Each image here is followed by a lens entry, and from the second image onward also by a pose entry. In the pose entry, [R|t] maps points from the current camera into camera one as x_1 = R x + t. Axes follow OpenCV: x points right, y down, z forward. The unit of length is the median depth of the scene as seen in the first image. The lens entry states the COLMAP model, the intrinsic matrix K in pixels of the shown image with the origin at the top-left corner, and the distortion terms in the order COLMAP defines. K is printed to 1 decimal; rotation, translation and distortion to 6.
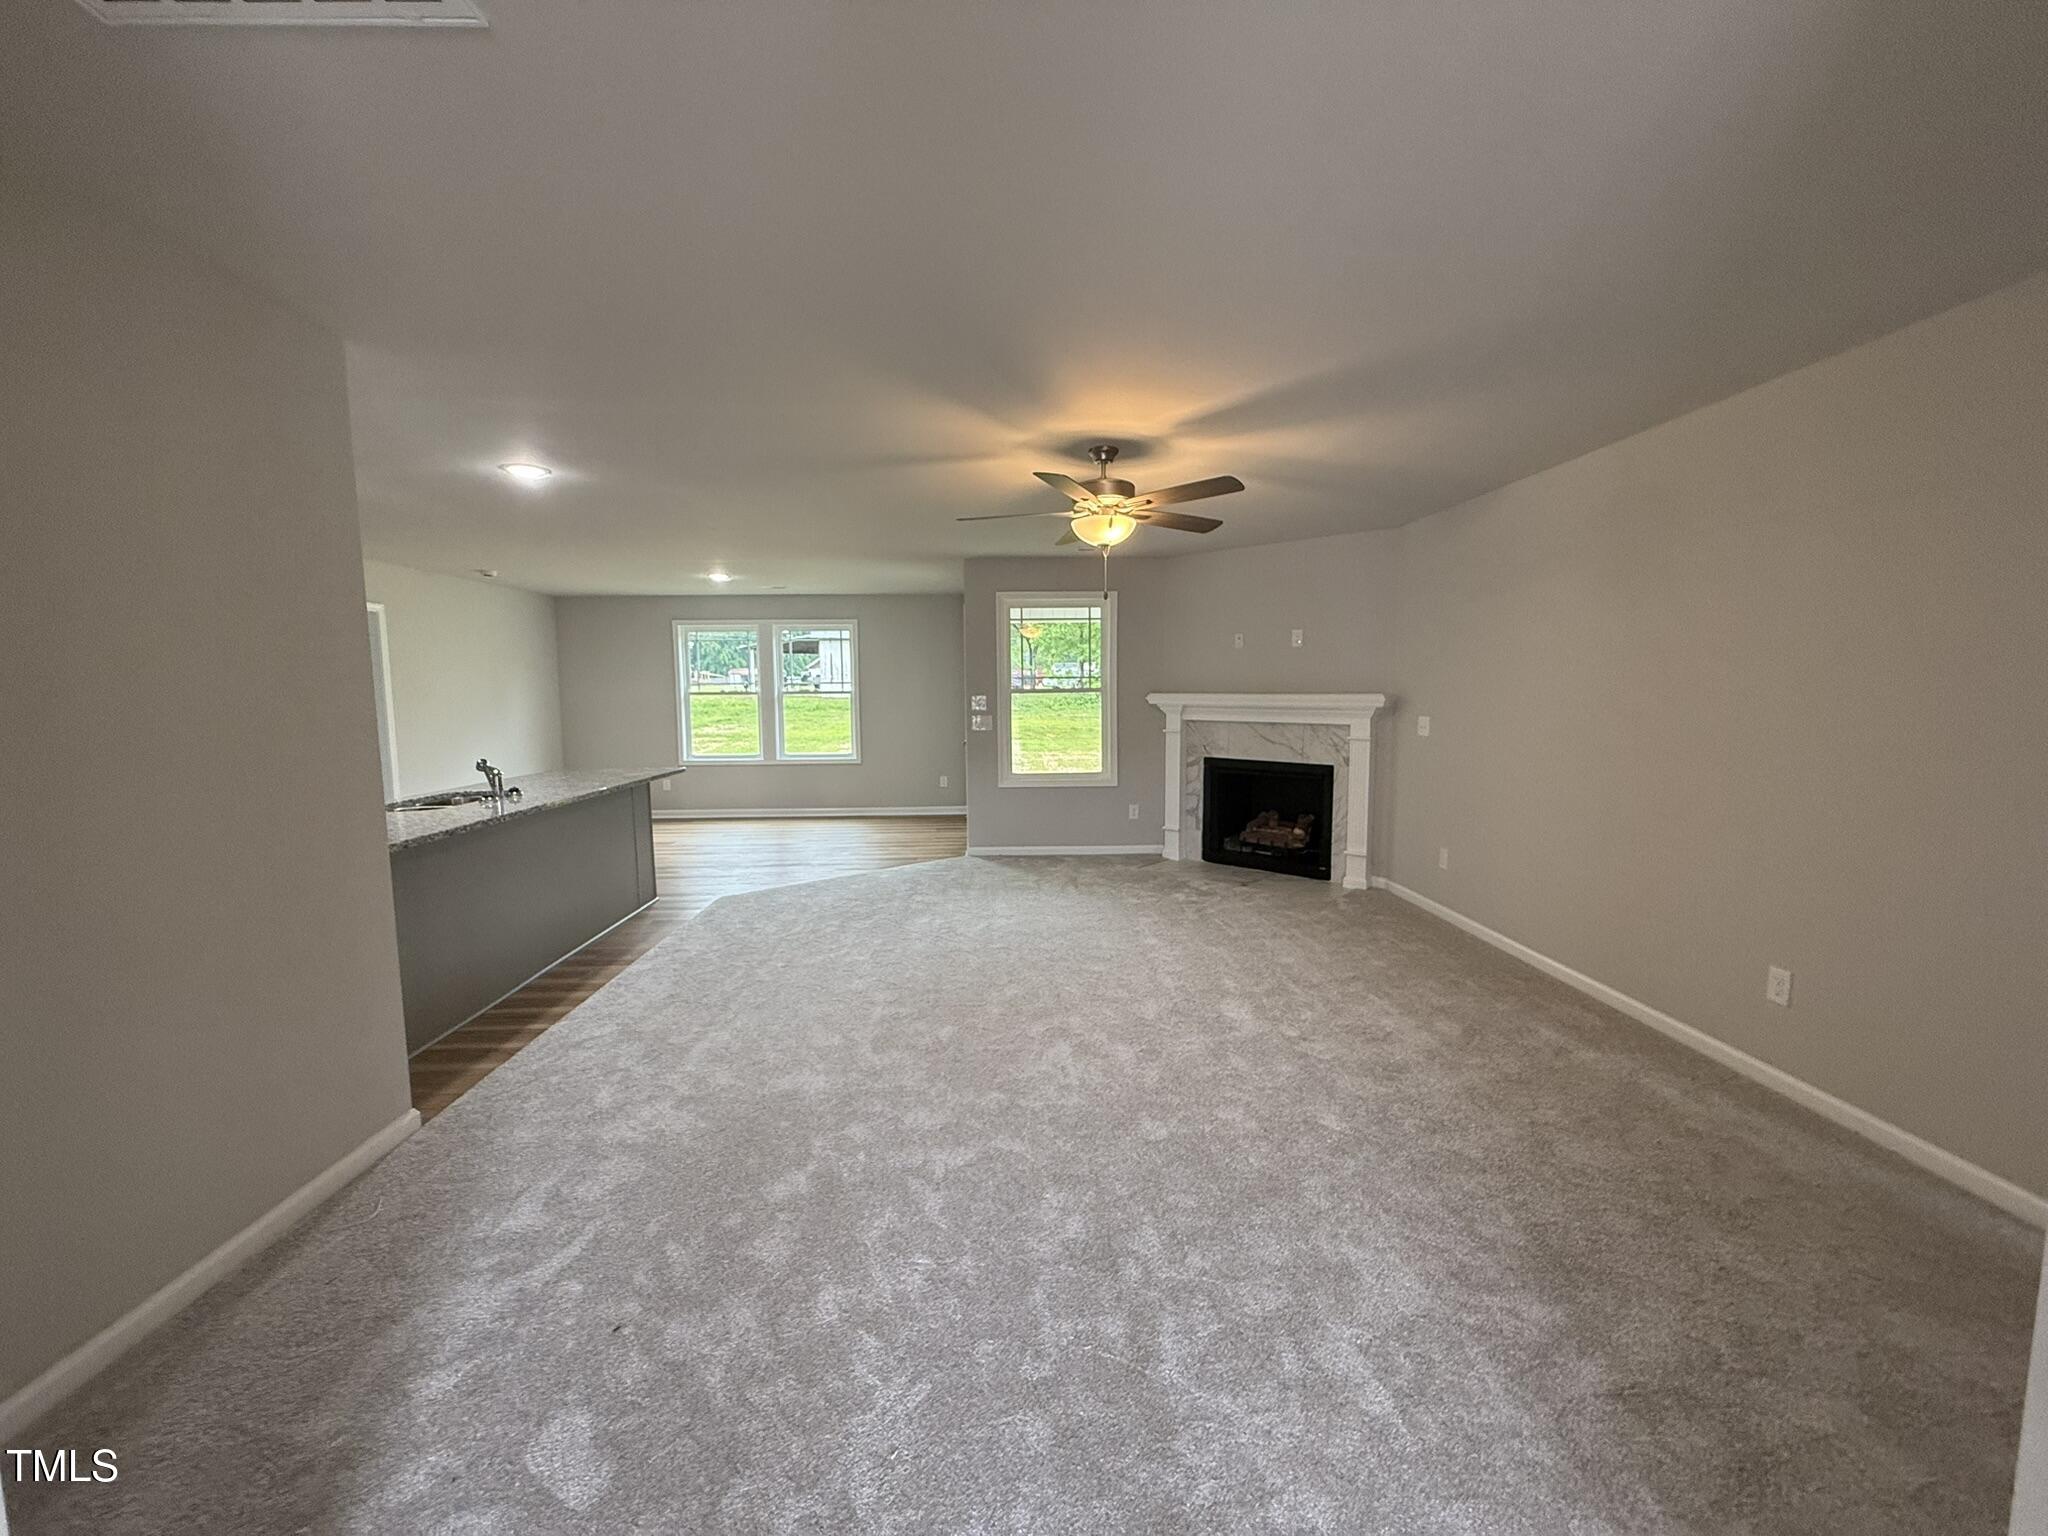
lens RADIAL K [[814.8, 0, 1017.5], [0, 814.8, 766.3], [0, 0, 1]] dist [0.001027, -0.000577]
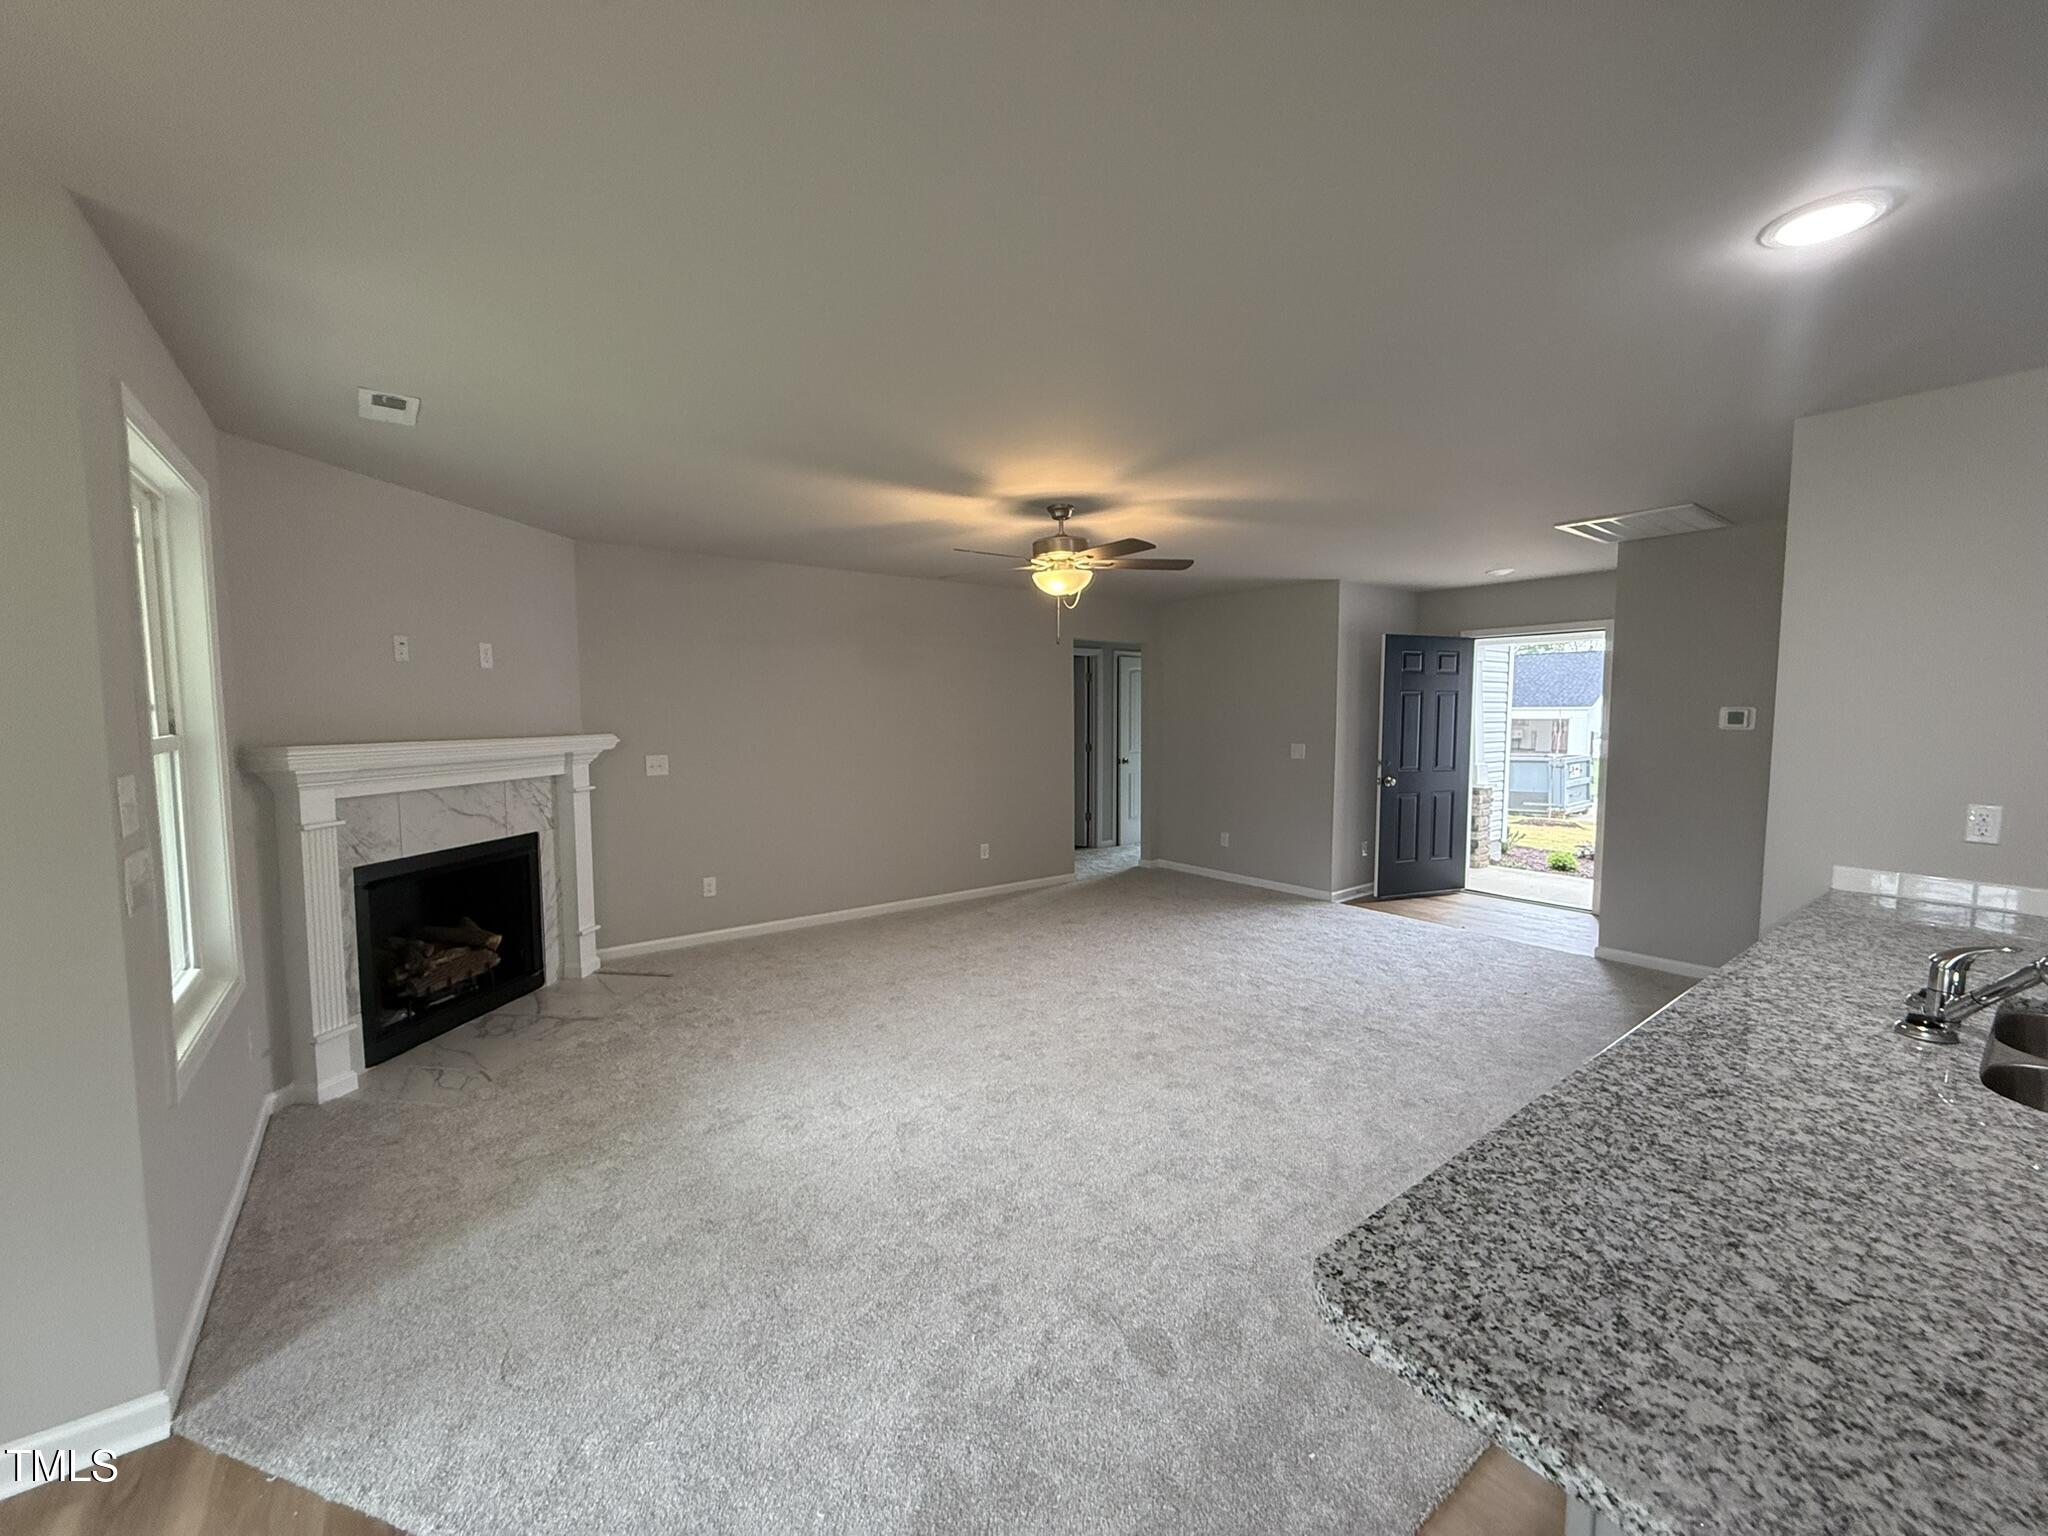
lens RADIAL K [[814.8, 0, 1013.8], [0, 814.8, 773.0], [0, 0, 1]] dist [0.001027, -0.000577]
pose [[-0.576687, -0.053368, 0.815220, -0.480409], [0.084569, 0.988604, 0.124543, -0.112991], [-0.812576, 0.140765, -0.565602, 1.083213]]
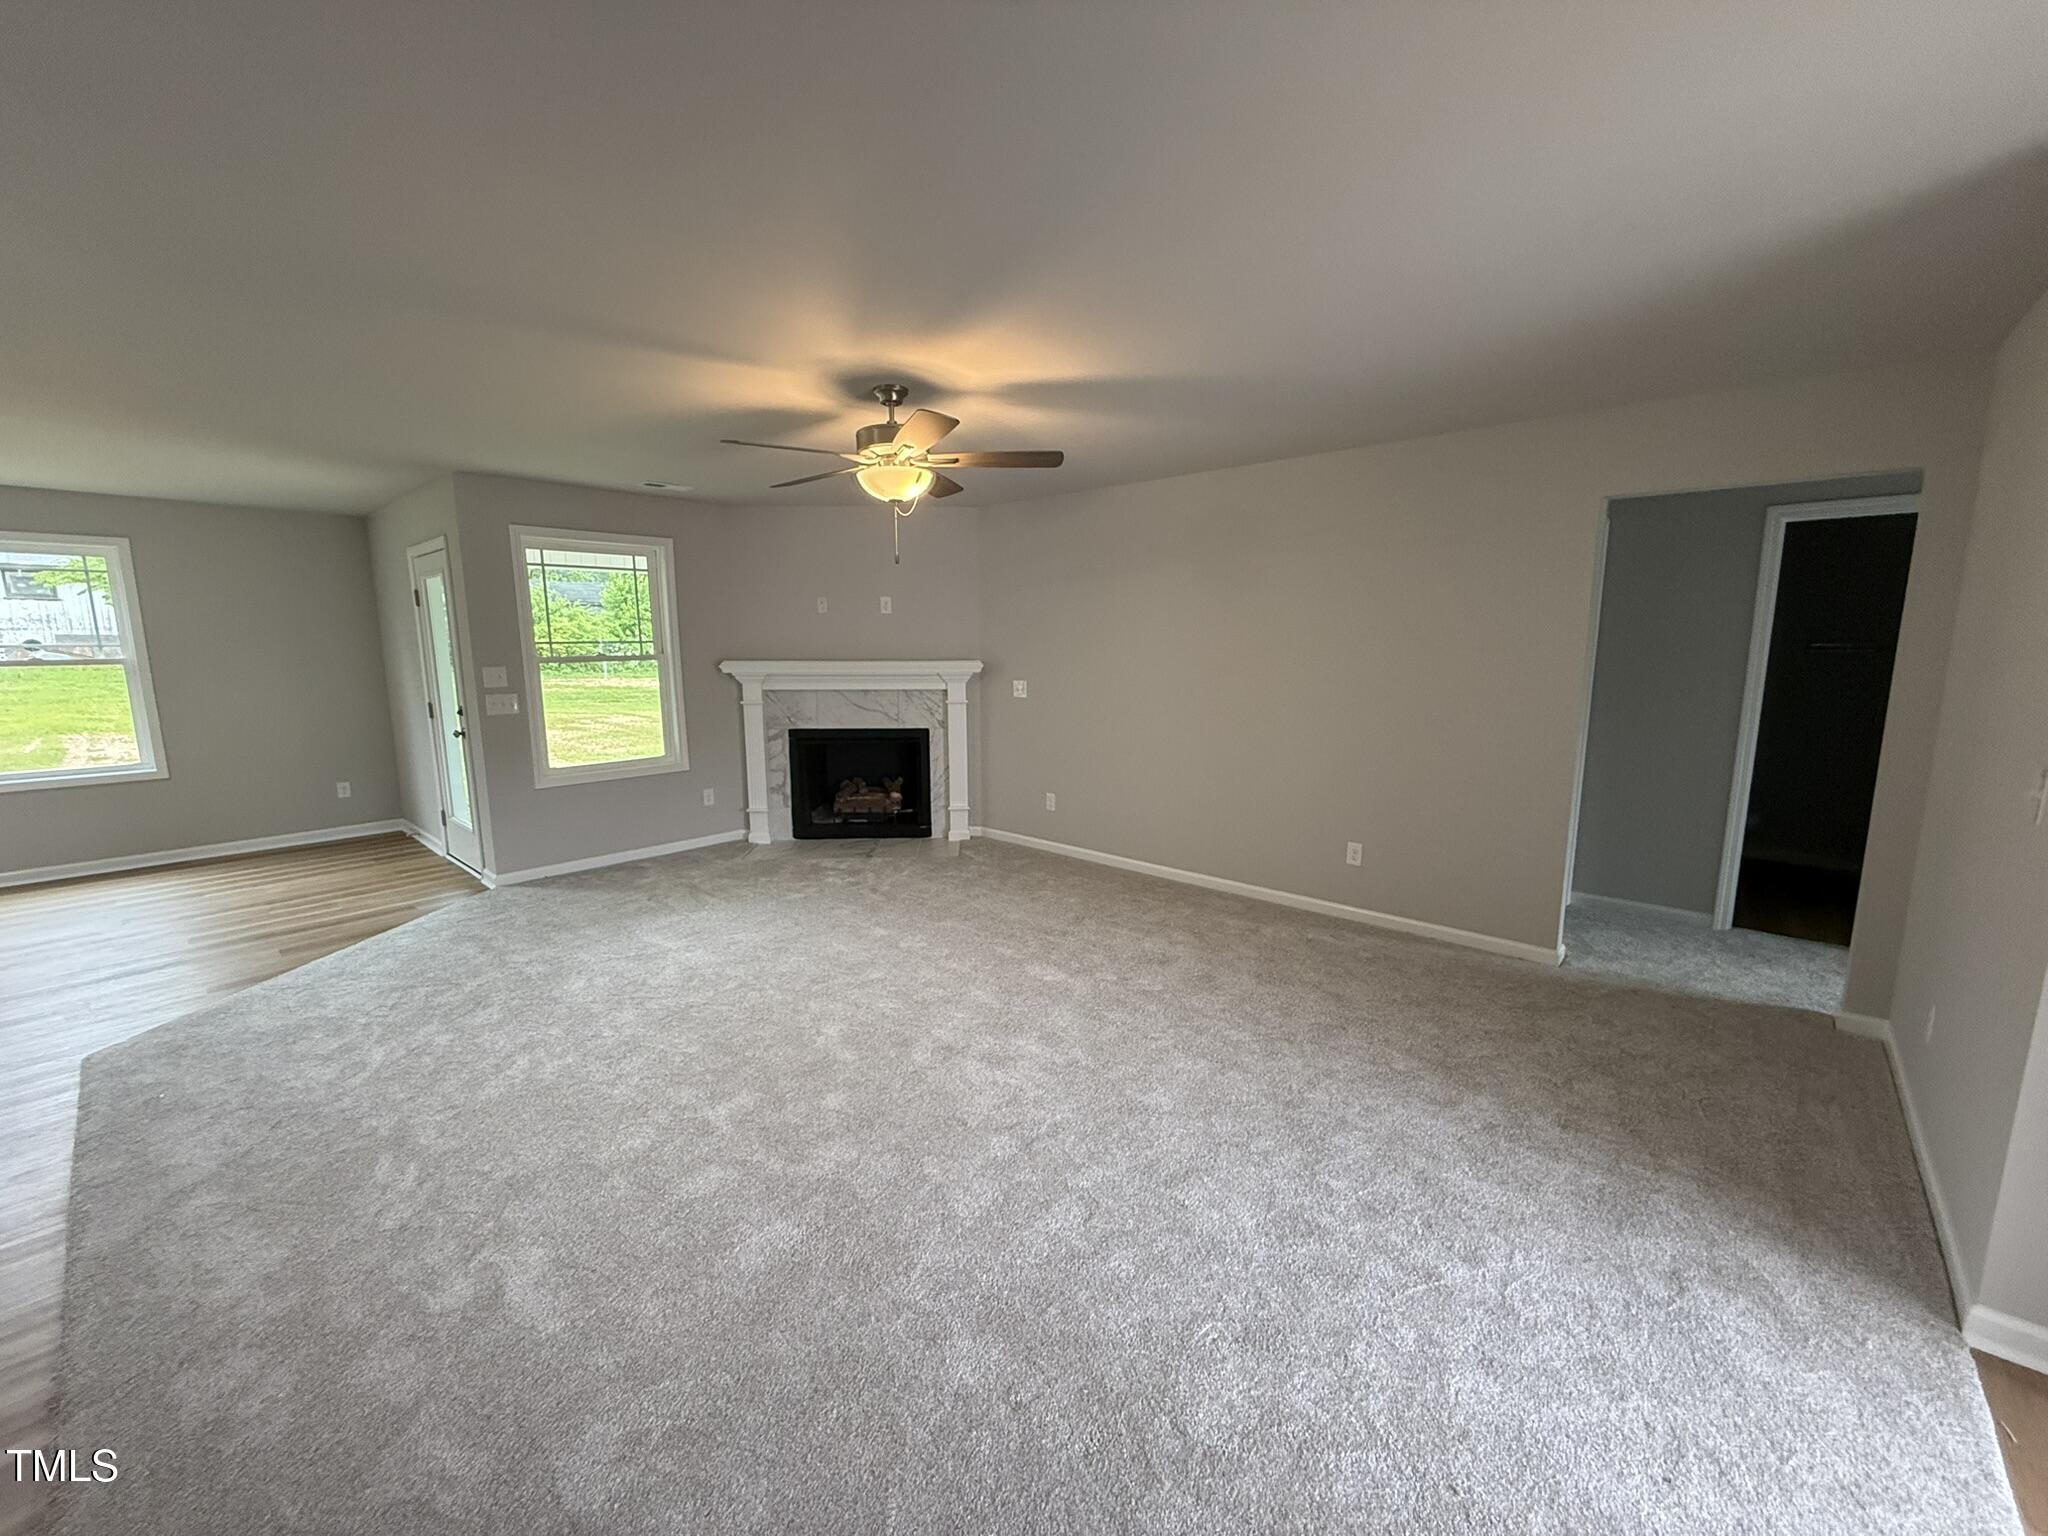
lens RADIAL K [[814.8, 0, 1016.4], [0, 814.8, 766.9], [0, 0, 1]] dist [0.001027, -0.000577]
pose [[0.697751, -0.106674, 0.708353, -0.290326], [0.067039, 0.994234, 0.083690, -0.032979], [-0.713197, -0.010908, 0.700879, 0.184800]]
